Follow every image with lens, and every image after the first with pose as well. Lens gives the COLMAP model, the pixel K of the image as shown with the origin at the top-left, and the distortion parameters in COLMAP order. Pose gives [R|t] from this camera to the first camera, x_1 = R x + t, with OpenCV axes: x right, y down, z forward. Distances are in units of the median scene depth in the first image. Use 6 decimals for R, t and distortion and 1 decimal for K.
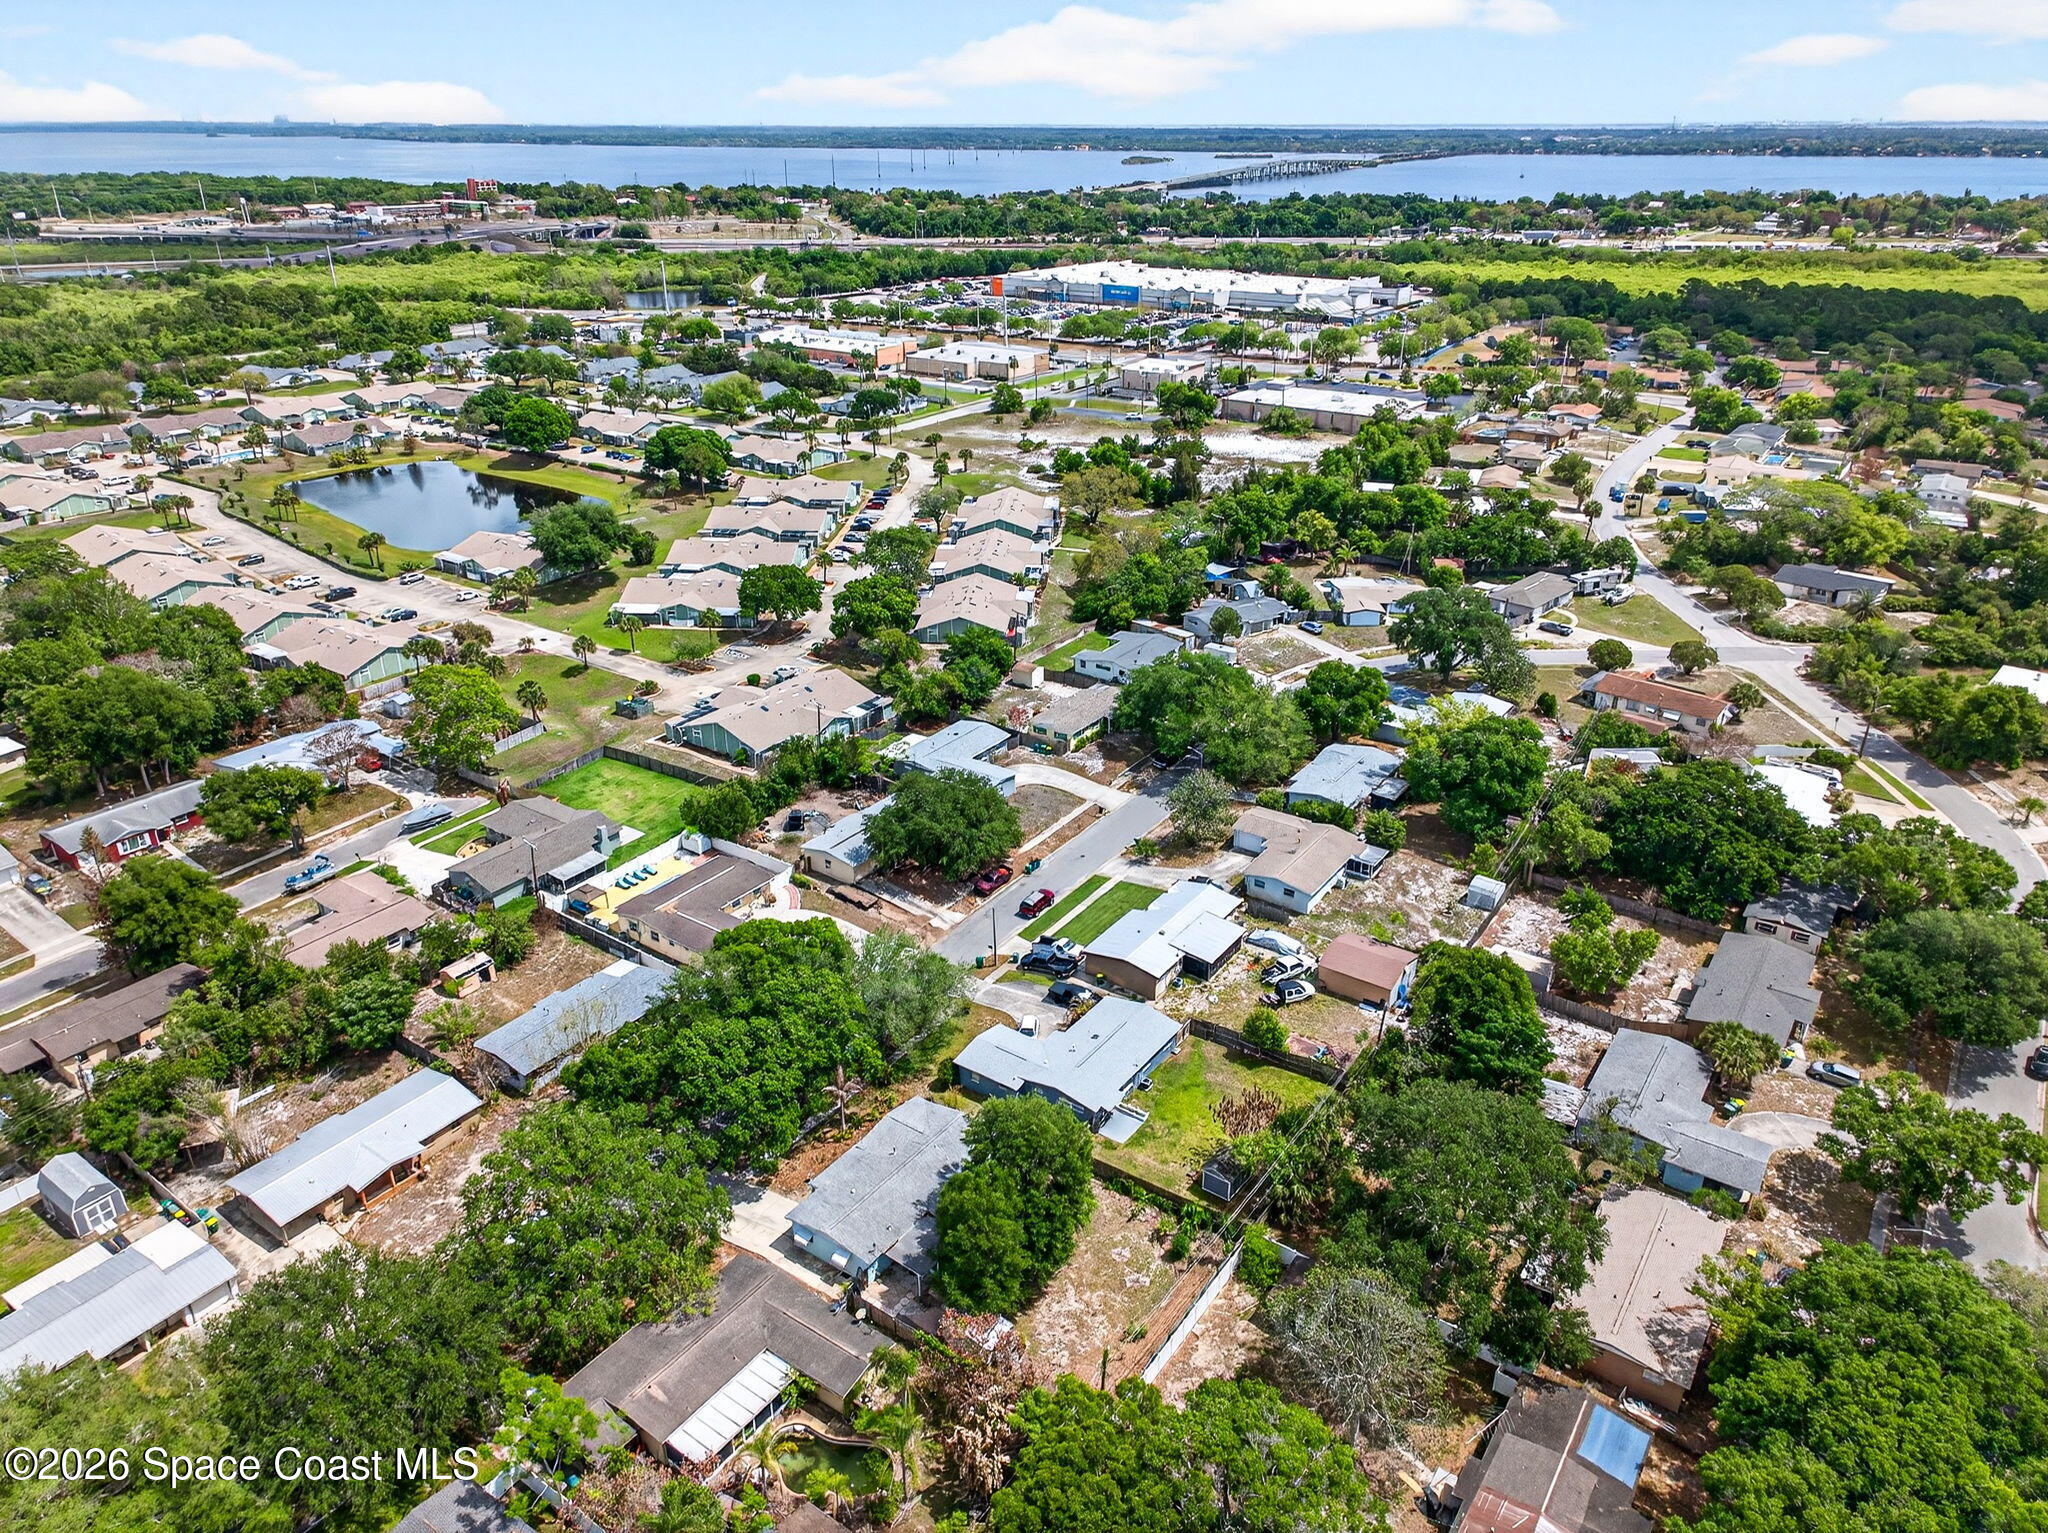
lens RADIAL K [[1395.0, 0, 1031.9], [0, 1395.0, 765.3], [0, 0, 1]] dist [-0.002904, 0.027894]
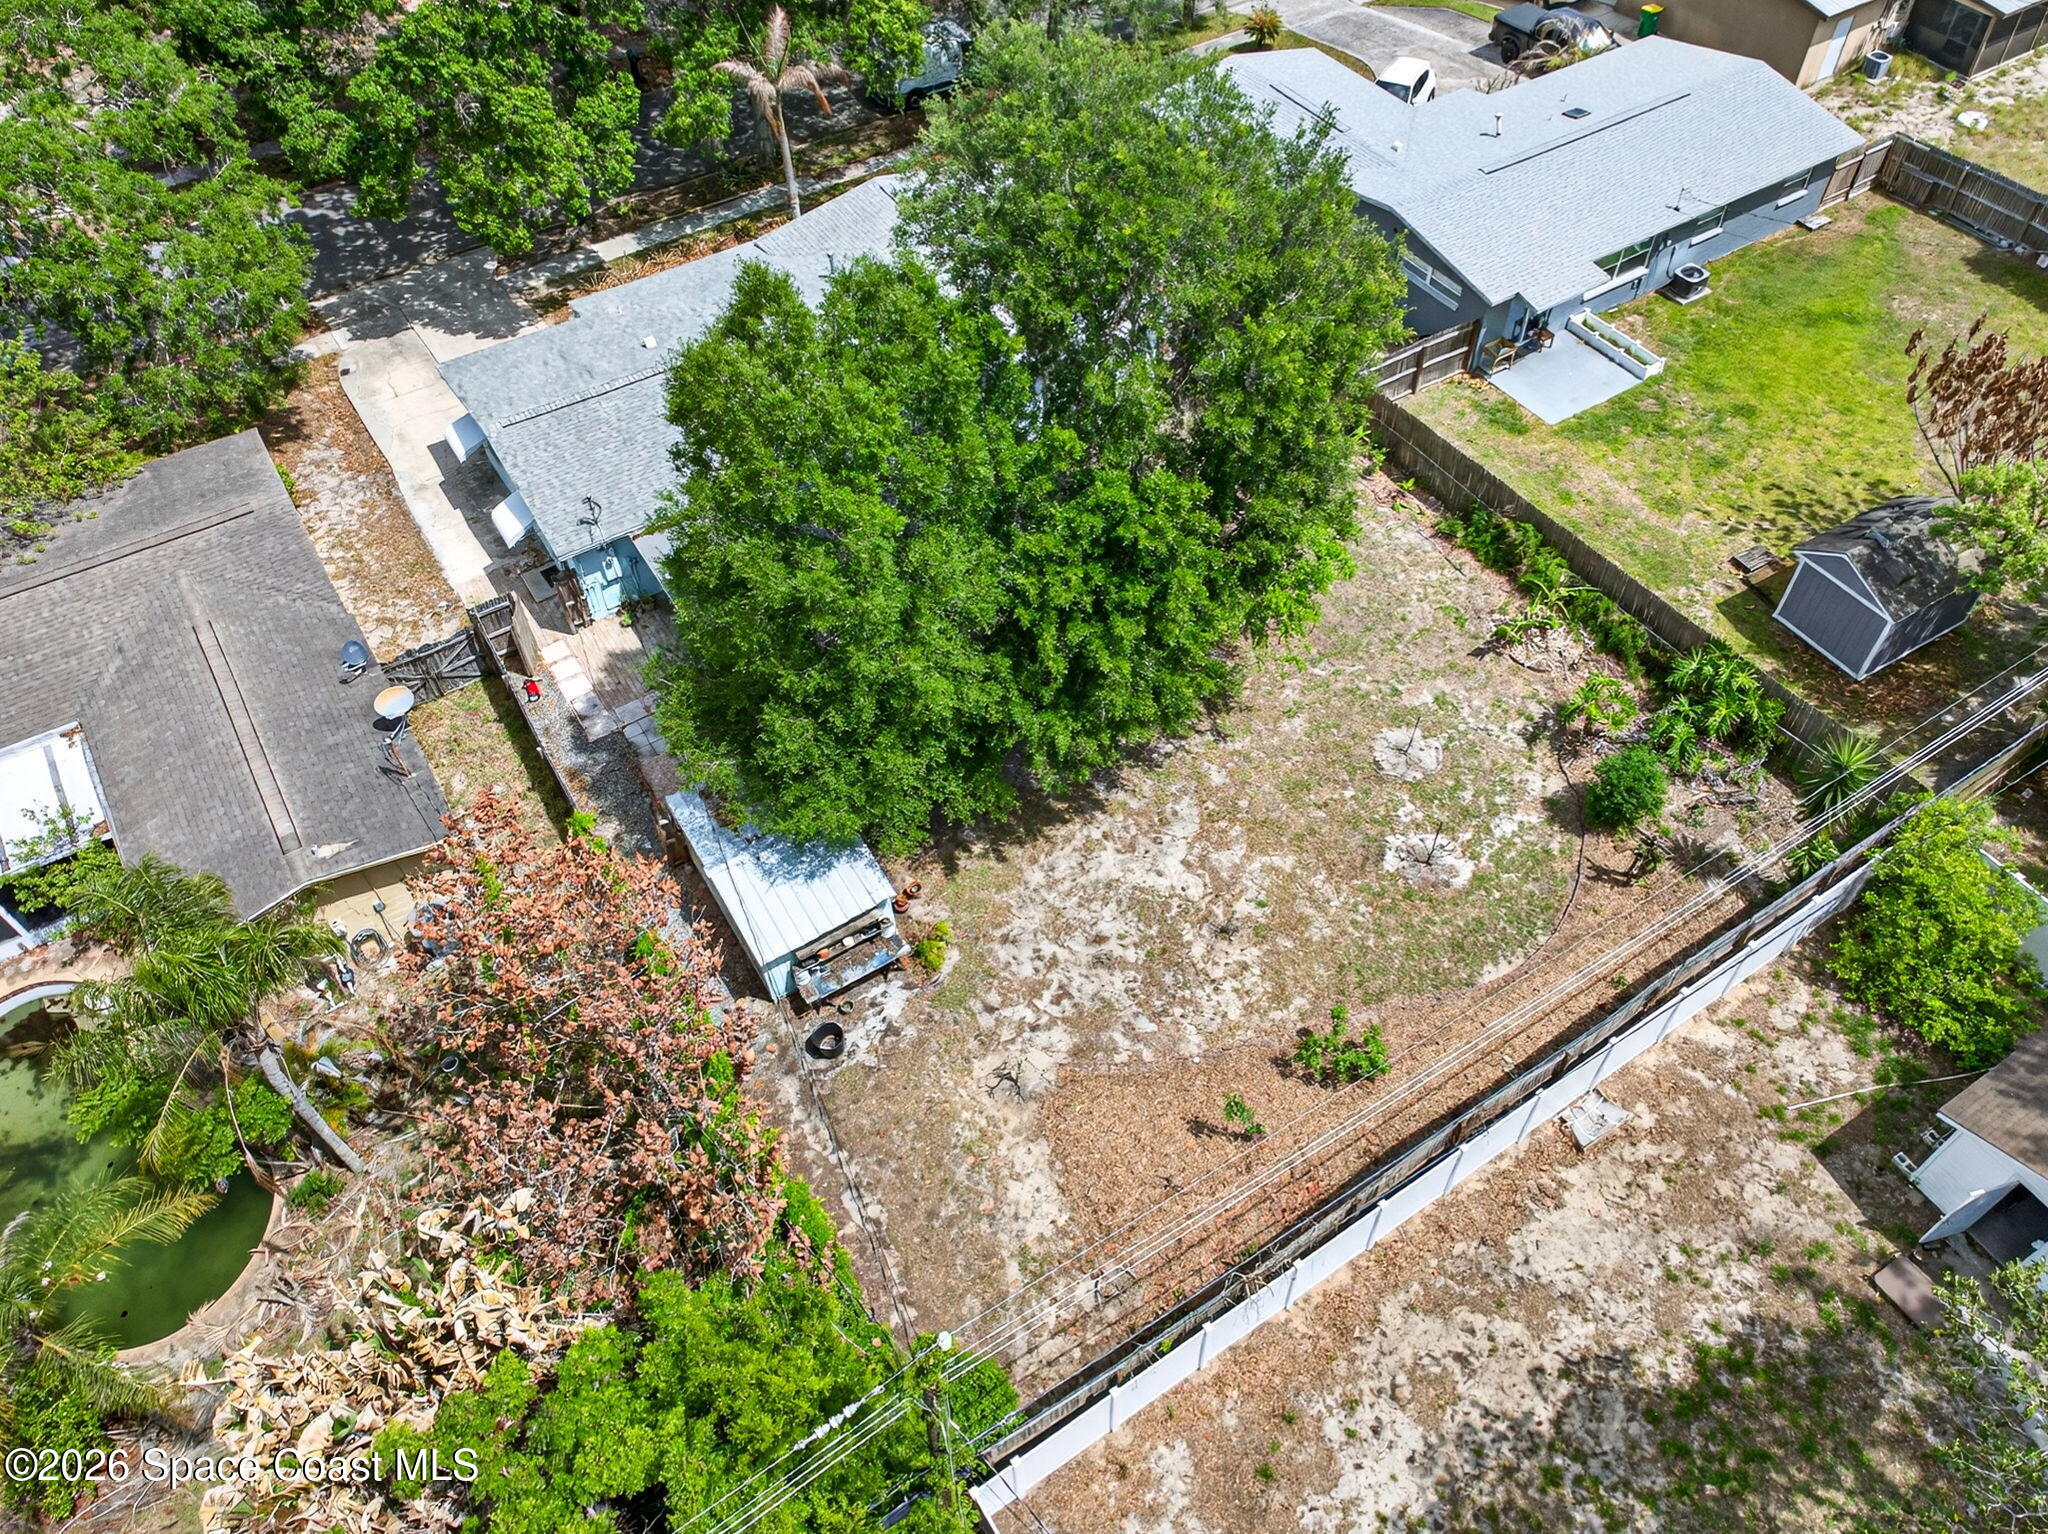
lens RADIAL K [[1465.7, 0, 1085.9], [0, 1465.7, 770.7], [0, 0, 1]] dist [0.010828, 0.007137]
pose [[0.931383, 0.281340, -0.231025, 0.071704], [-0.153176, 0.878572, 0.452381, 0.224416], [0.330245, -0.385952, 0.861382, 0.706492]]
